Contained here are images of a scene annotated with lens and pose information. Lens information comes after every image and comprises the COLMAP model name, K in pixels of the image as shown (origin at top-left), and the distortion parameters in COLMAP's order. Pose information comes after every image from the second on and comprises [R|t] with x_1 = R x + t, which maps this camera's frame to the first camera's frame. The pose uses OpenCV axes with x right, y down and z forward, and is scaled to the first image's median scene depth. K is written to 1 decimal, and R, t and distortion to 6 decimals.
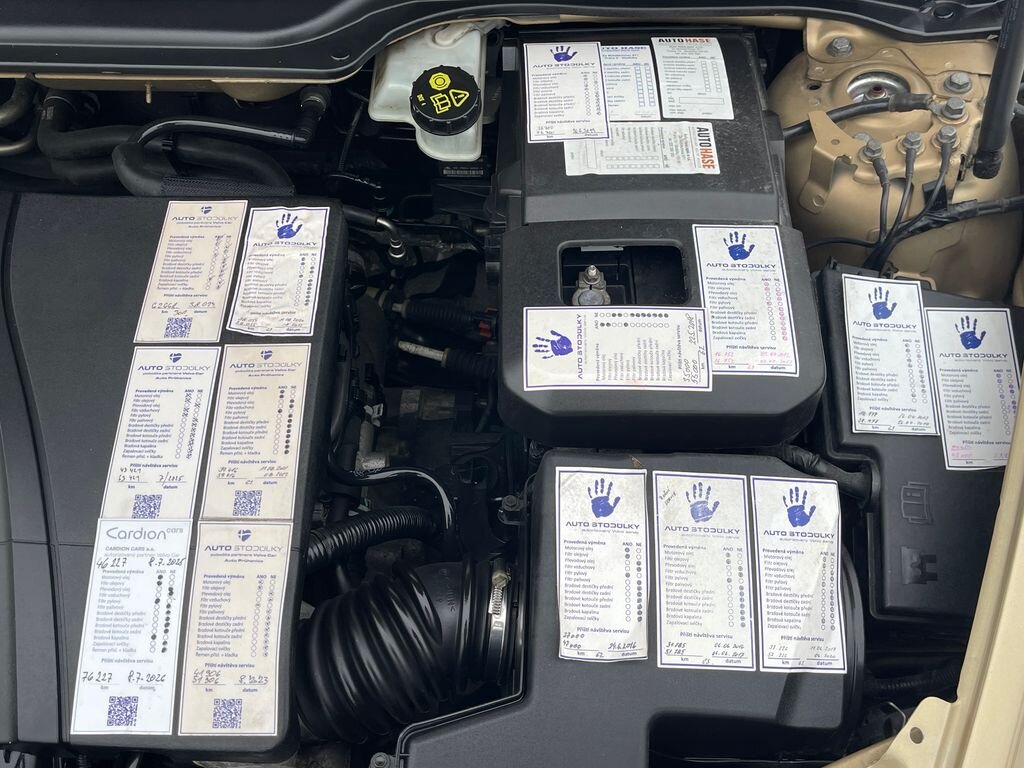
lens RADIAL K [[1117.4, 0, 512.0], [0, 1117.4, 384.0], [0, 0, 1]] dist [0.090839, -0.192672]
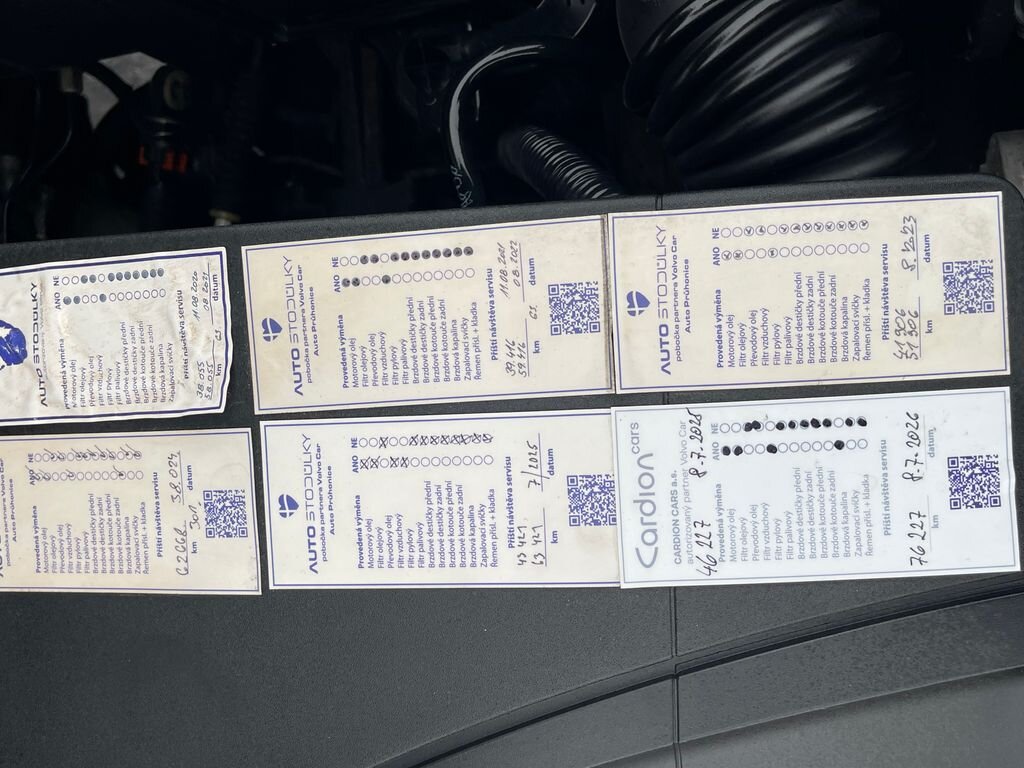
lens RADIAL K [[1117.4, 0, 512.0], [0, 1117.4, 384.0], [0, 0, 1]] dist [0.090839, -0.192672]
pose [[-0.068230, -0.997625, 0.009469, -0.248445], [0.962079, -0.063280, 0.265330, -0.056096], [-0.264100, 0.027214, 0.964111, 0.461746]]
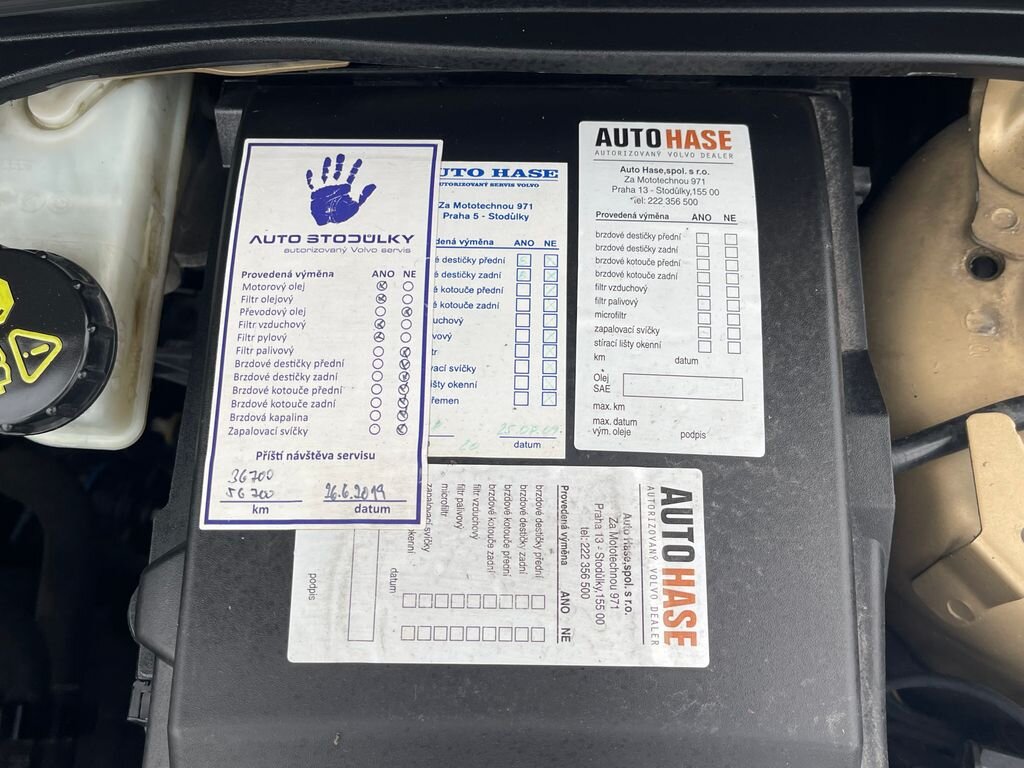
lens RADIAL K [[1117.4, 0, 512.0], [0, 1117.4, 384.0], [0, 0, 1]] dist [0.090839, -0.192672]
pose [[0.999223, 0.033901, -0.020099, 0.130863], [-0.025695, 0.947075, 0.319984, -0.406203], [0.029883, -0.319218, 0.947210, 0.710467]]
